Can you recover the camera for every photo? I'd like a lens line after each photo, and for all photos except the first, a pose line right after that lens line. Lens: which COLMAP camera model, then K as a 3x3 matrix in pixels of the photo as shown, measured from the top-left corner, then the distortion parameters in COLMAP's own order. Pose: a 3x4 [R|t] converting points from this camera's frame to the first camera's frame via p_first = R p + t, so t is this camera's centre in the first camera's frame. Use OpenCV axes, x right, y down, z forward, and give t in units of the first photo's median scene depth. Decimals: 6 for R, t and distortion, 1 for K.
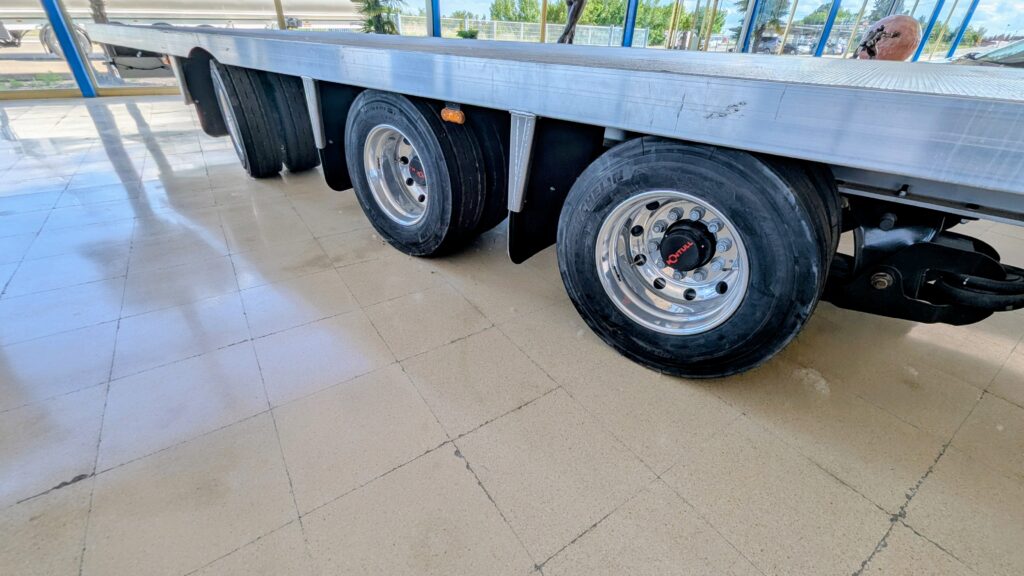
lens RADIAL K [[418.9, 0, 512.0], [0, 418.9, 288.0], [0, 0, 1]] dist [0.003216, -0.002803]
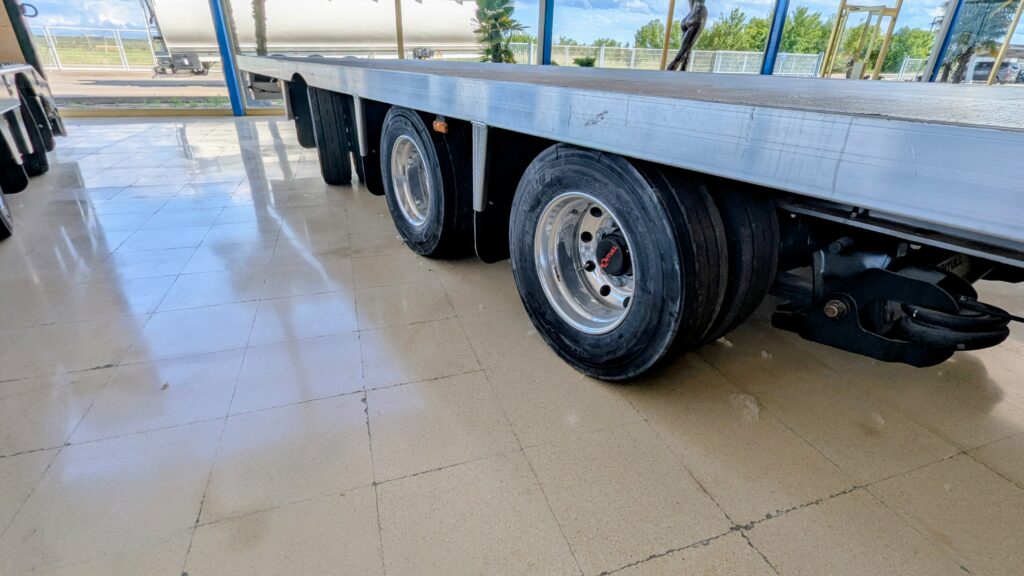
lens RADIAL K [[469.9, 0, 512.0], [0, 469.9, 288.0], [0, 0, 1]] dist [-0.001270, -0.000236]
pose [[0.964667, 0.106765, -0.240872, 0.407469], [-0.129554, 0.988275, -0.080801, 0.103937], [0.229421, 0.109152, 0.967188, -0.149665]]
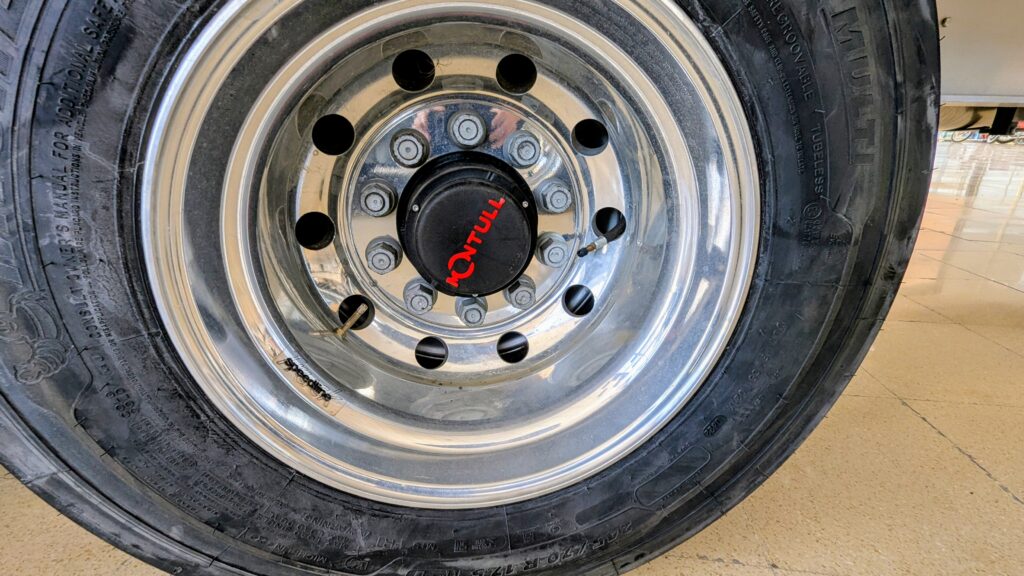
lens RADIAL K [[418.9, 0, 512.0], [0, 418.9, 288.0], [0, 0, 1]] dist [0.003216, -0.002803]
pose [[0.664368, -0.292848, 0.687645, 0.161493], [0.401513, 0.915851, 0.002112, -0.034676], [-0.630399, 0.274695, 0.726044, 0.669236]]
